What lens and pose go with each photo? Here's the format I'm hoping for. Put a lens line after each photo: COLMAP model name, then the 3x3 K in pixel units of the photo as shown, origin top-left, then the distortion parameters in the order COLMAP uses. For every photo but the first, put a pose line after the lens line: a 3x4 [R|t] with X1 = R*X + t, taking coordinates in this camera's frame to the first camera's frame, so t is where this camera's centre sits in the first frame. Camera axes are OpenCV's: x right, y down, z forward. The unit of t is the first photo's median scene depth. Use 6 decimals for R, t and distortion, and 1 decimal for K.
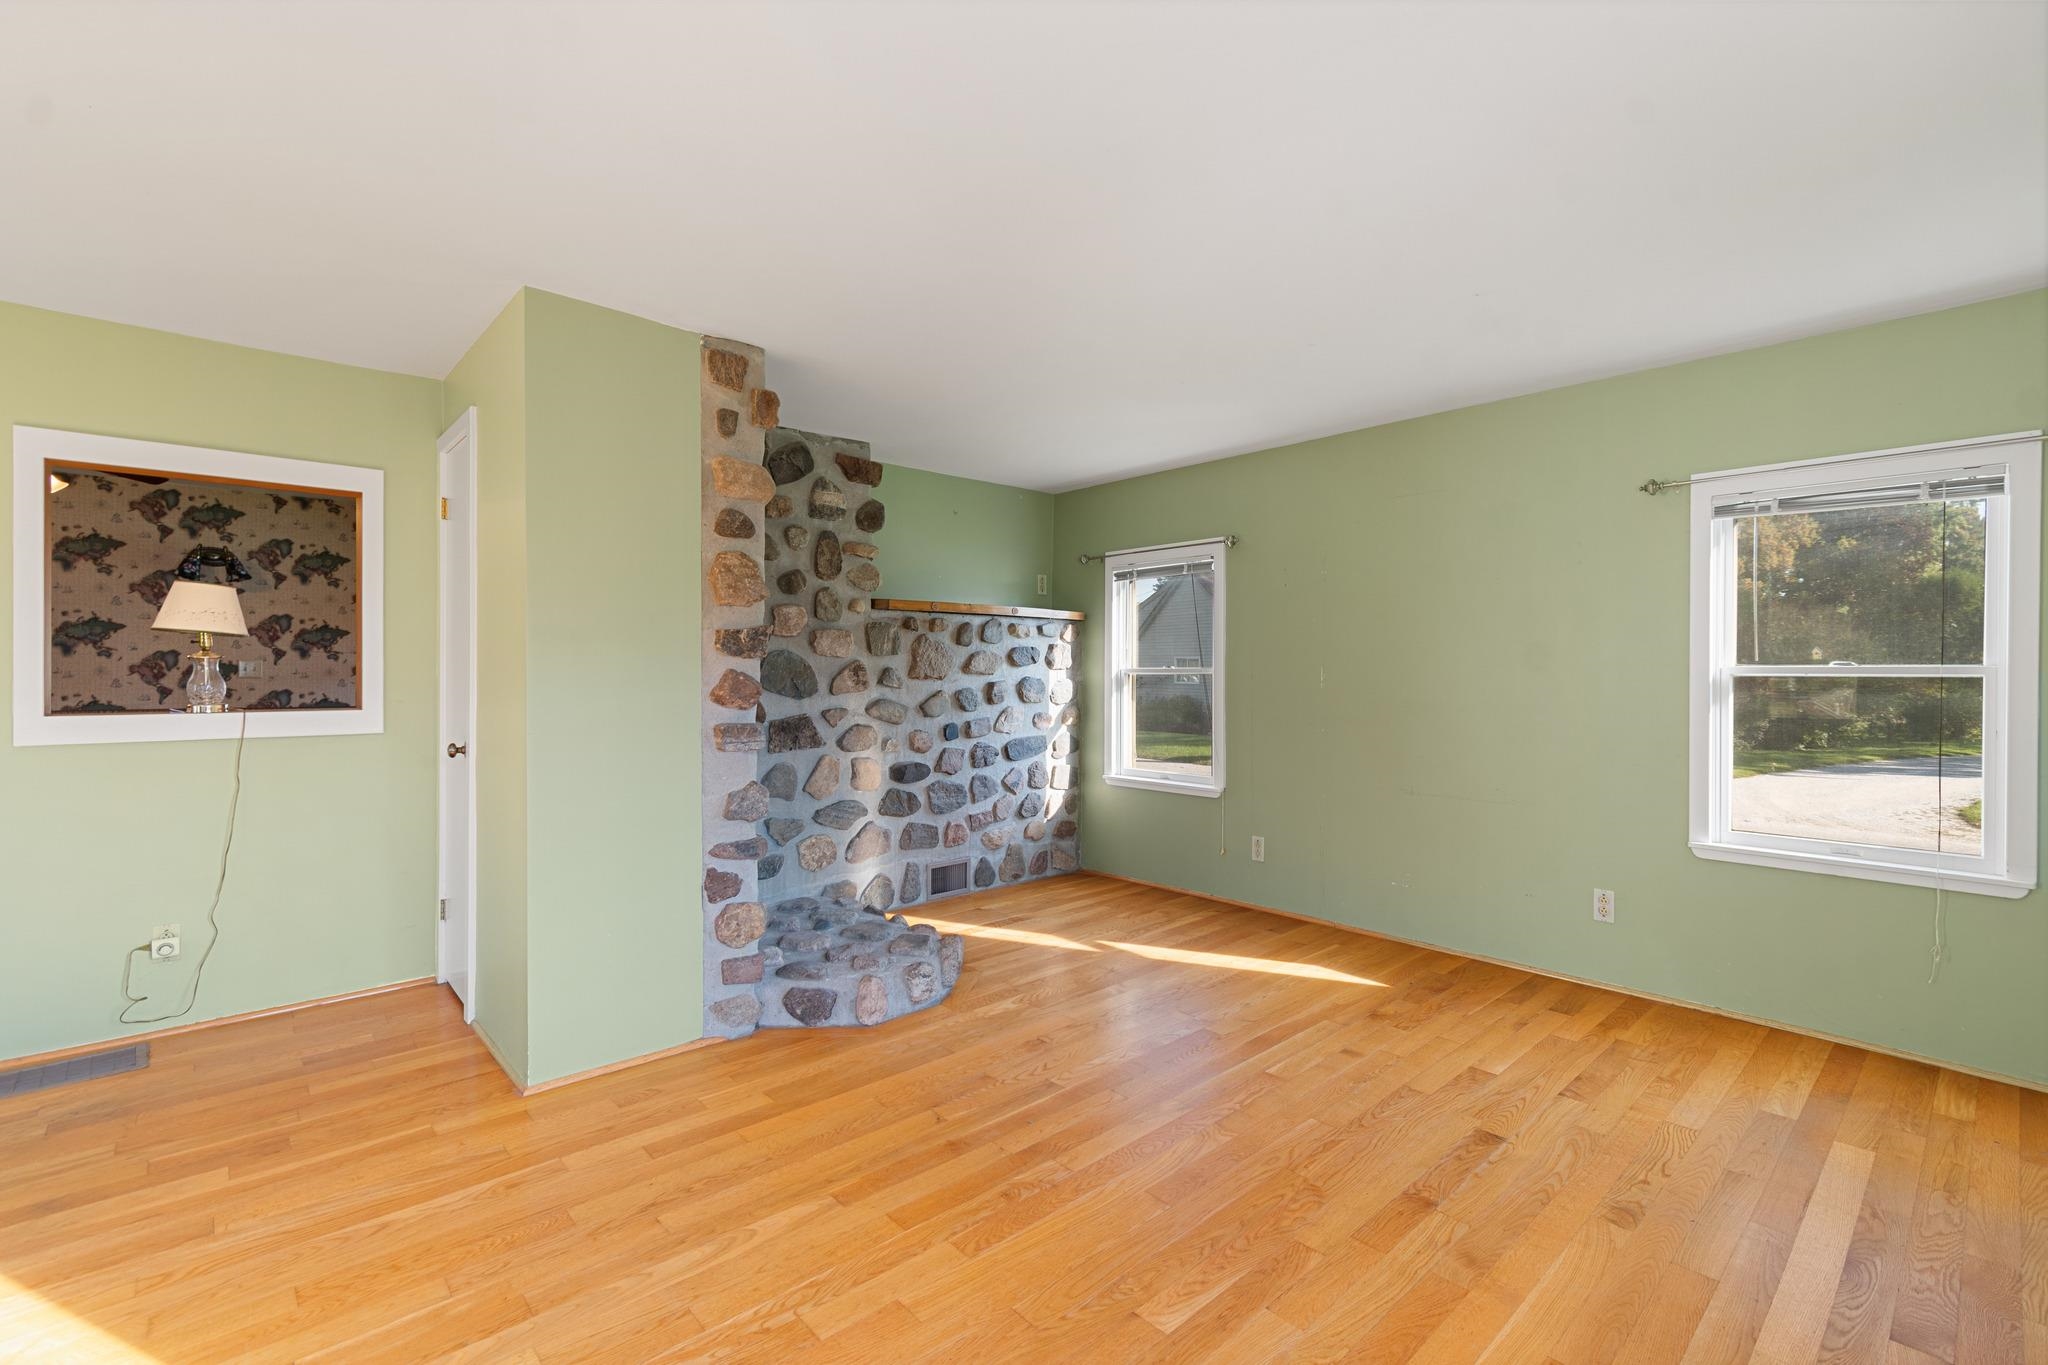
lens RADIAL K [[901.5, 0, 1037.9], [0, 901.5, 674.0], [0, 0, 1]] dist [0.000582, -0.000145]
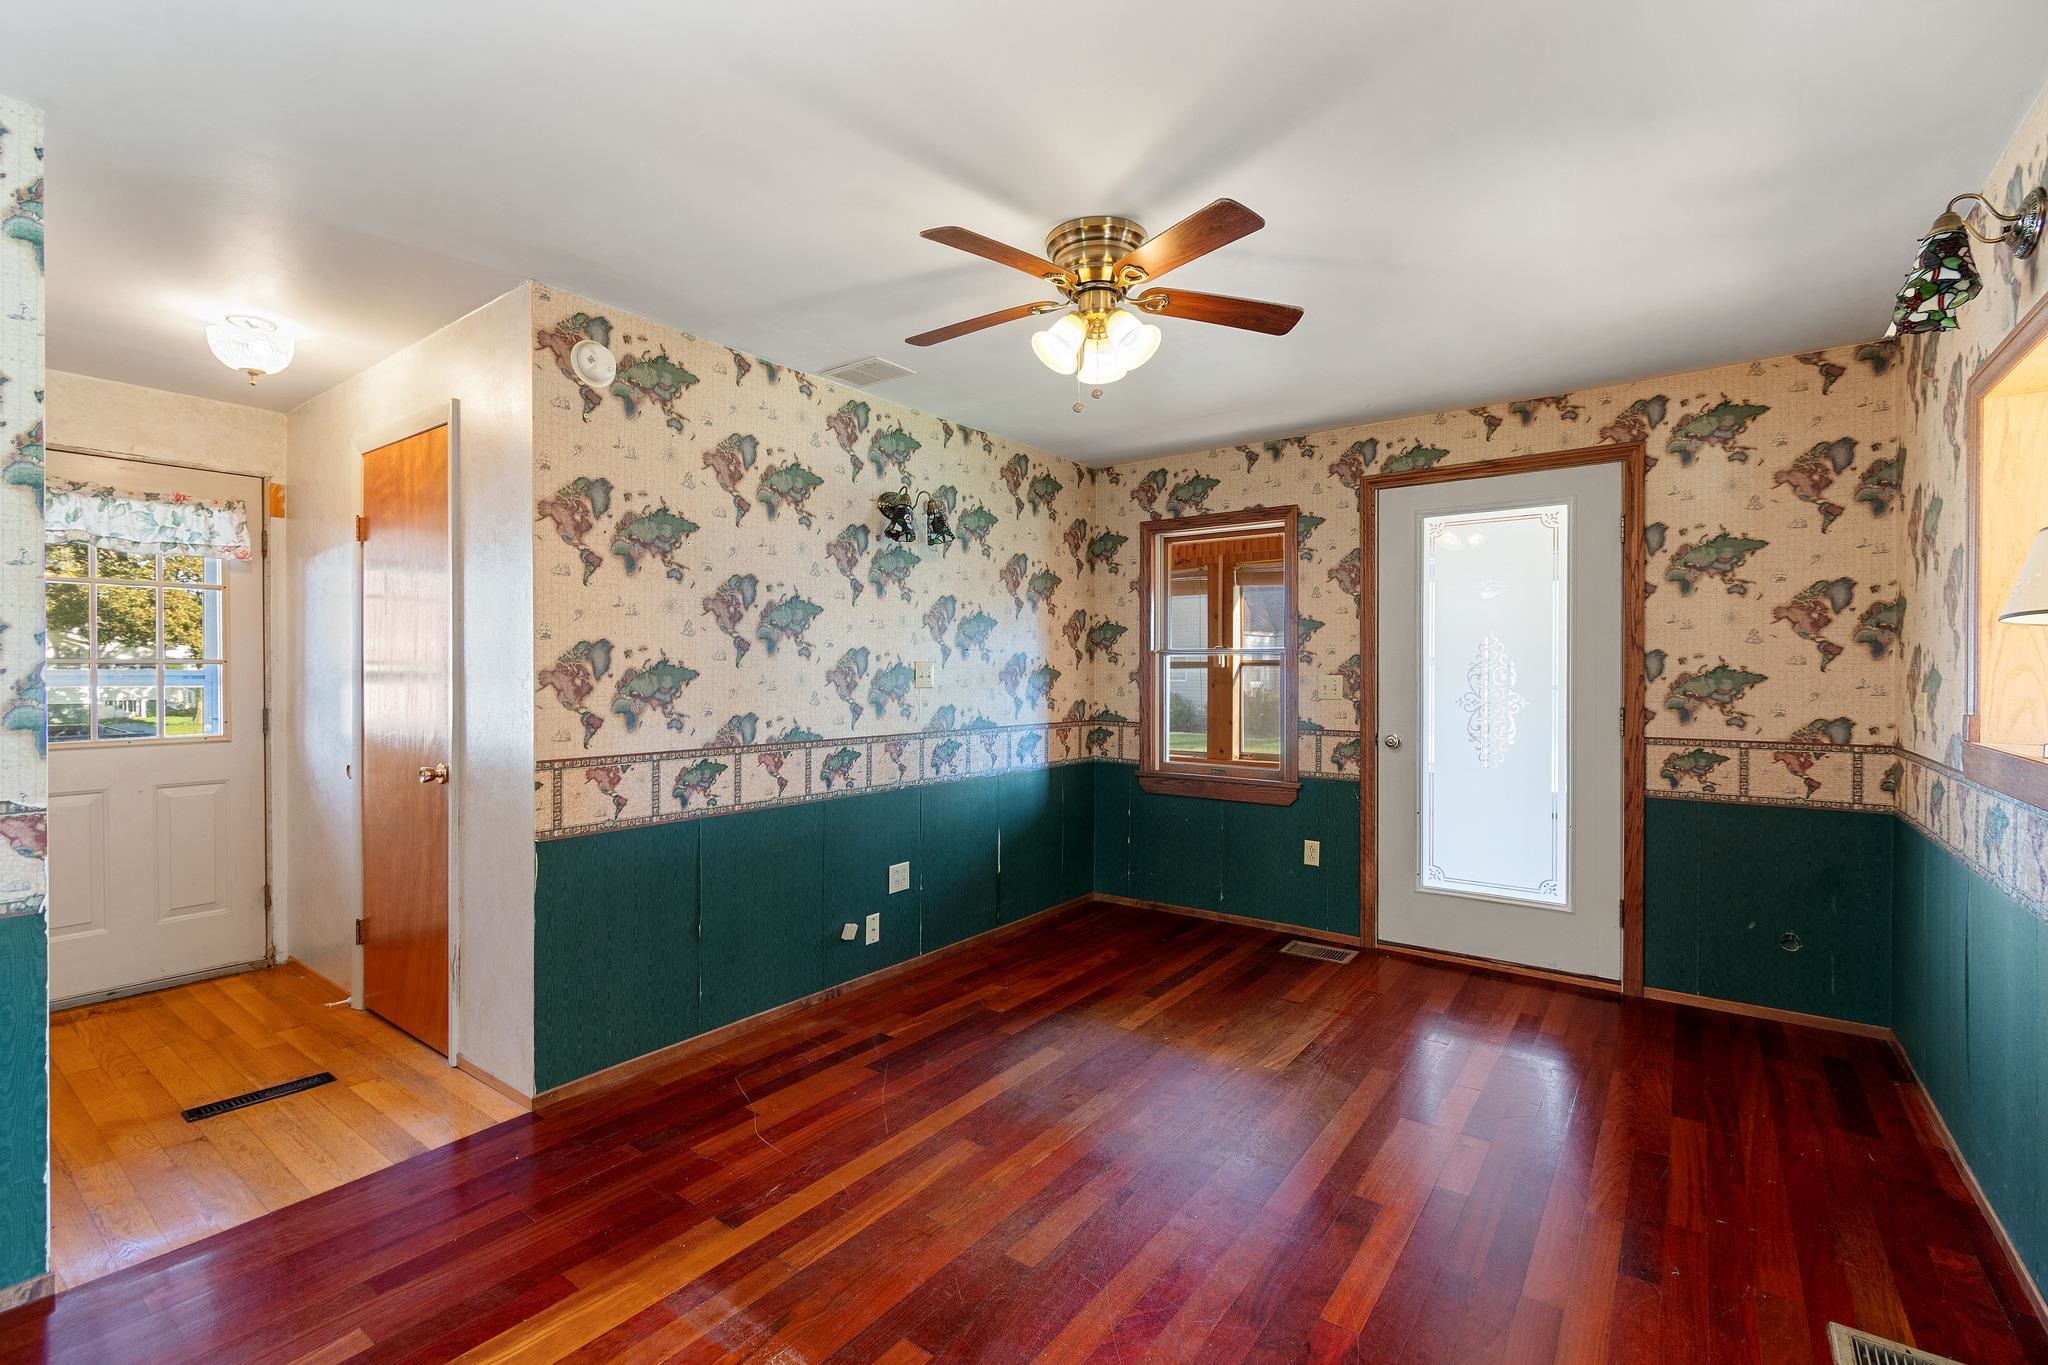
lens RADIAL K [[905.9, 0, 1025.7], [0, 905.9, 678.8], [0, 0, 1]] dist [0.000393, -0.000042]
pose [[0.983421, -0.006907, 0.181203, -1.223535], [0.005443, 0.999948, 0.008577, -0.010035], [-0.181253, -0.007449, 0.983408, 0.416822]]
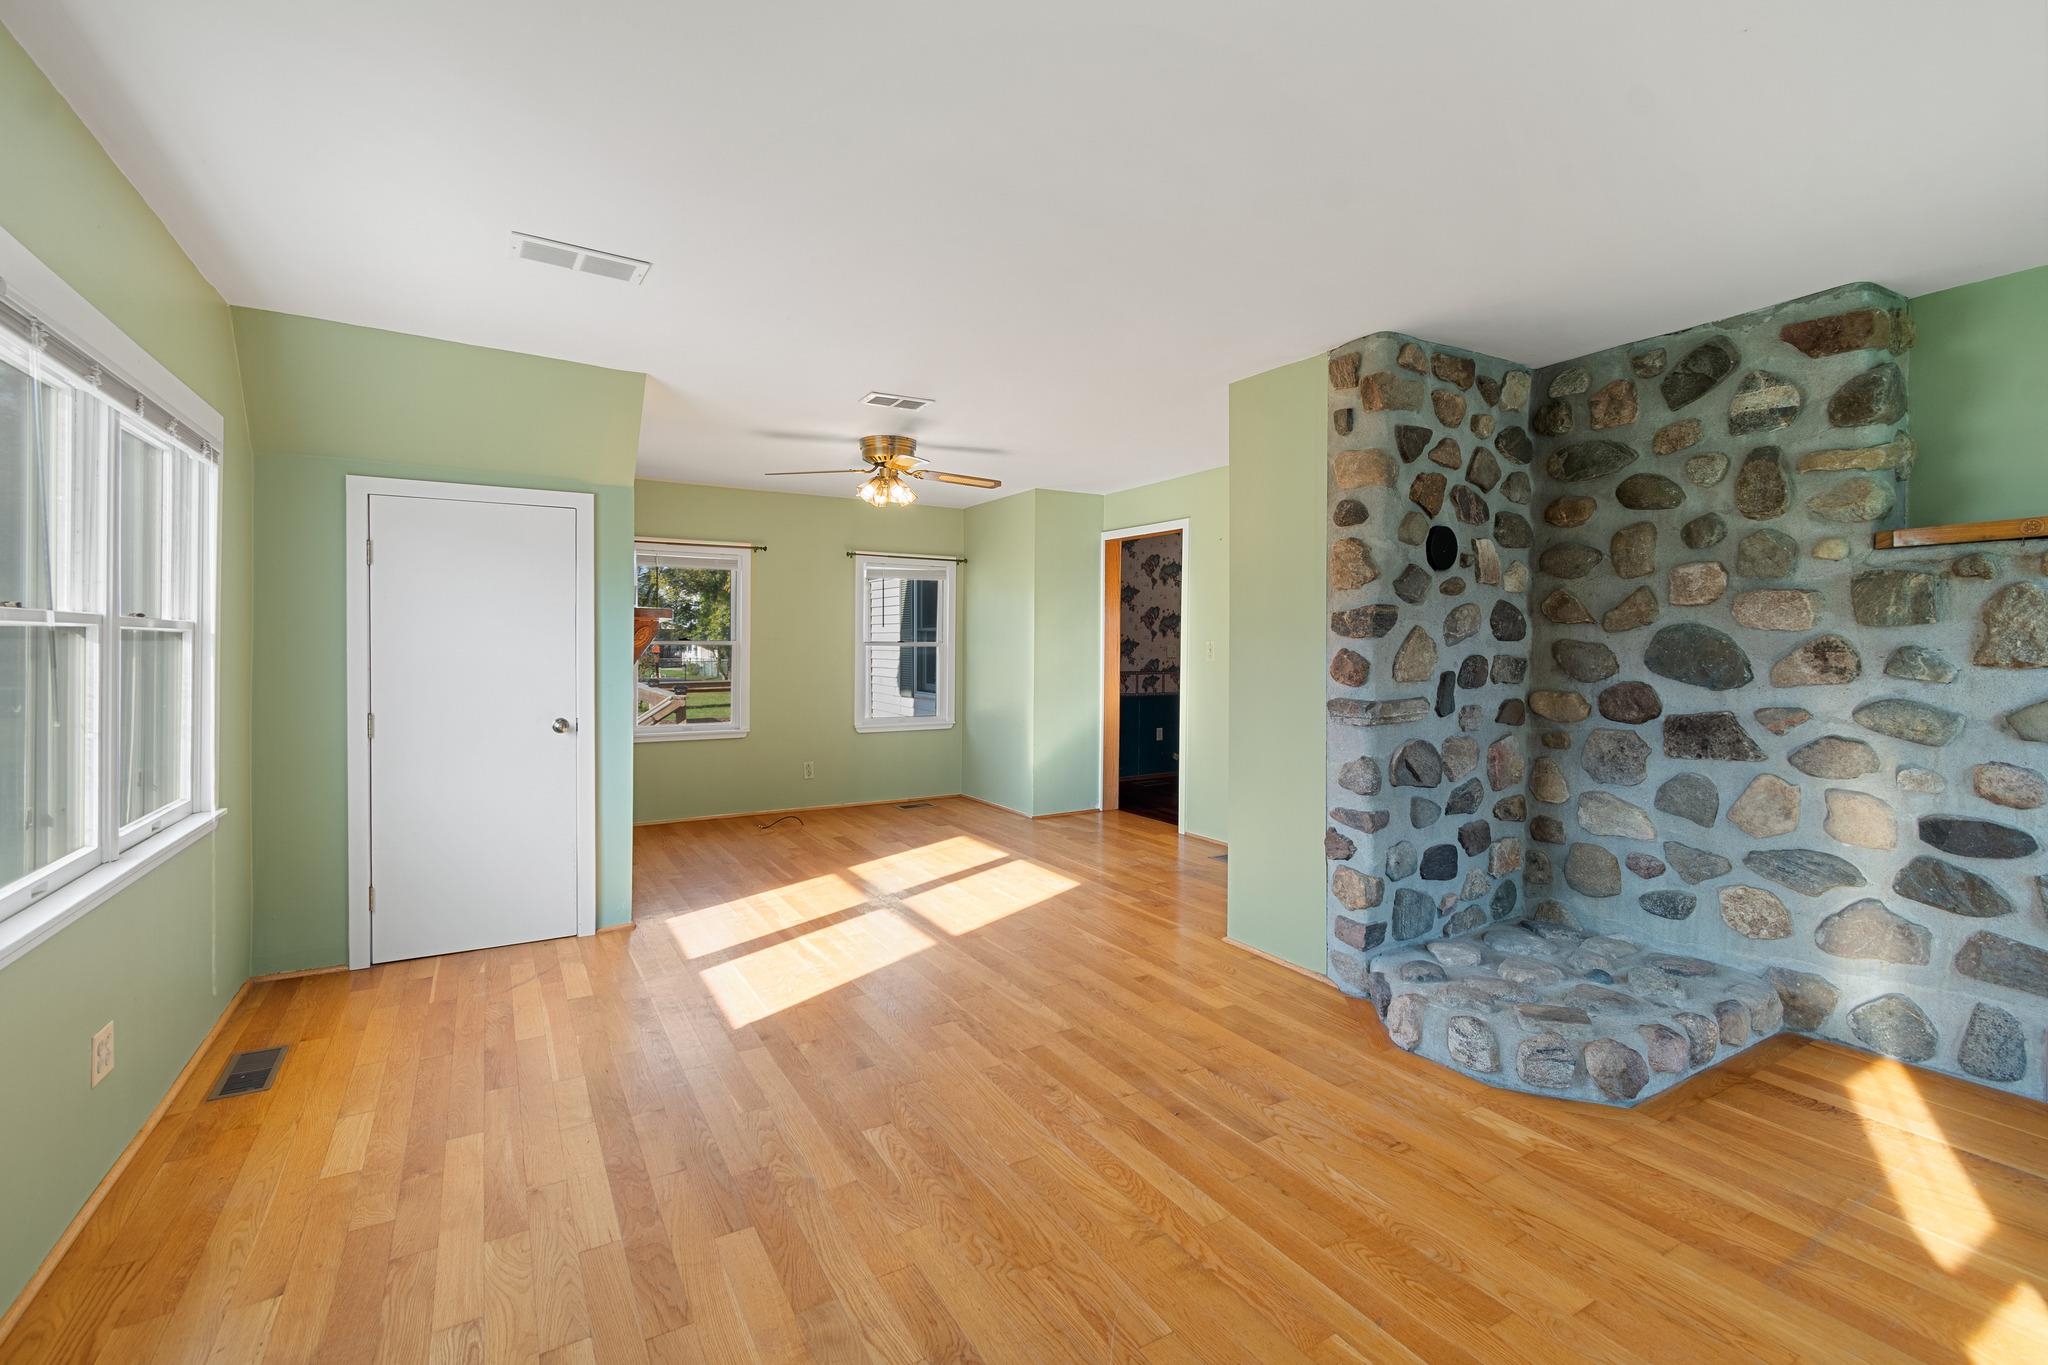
lens RADIAL K [[916.3, 0, 1023.2], [0, 916.3, 650.8], [0, 0, 1]] dist [0.000495, -0.000117]
pose [[-0.216335, 0.001570, -0.976318, 0.574368], [-0.006962, 0.999971, 0.003151, -0.002210], [0.976294, 0.007479, -0.216317, 0.608188]]
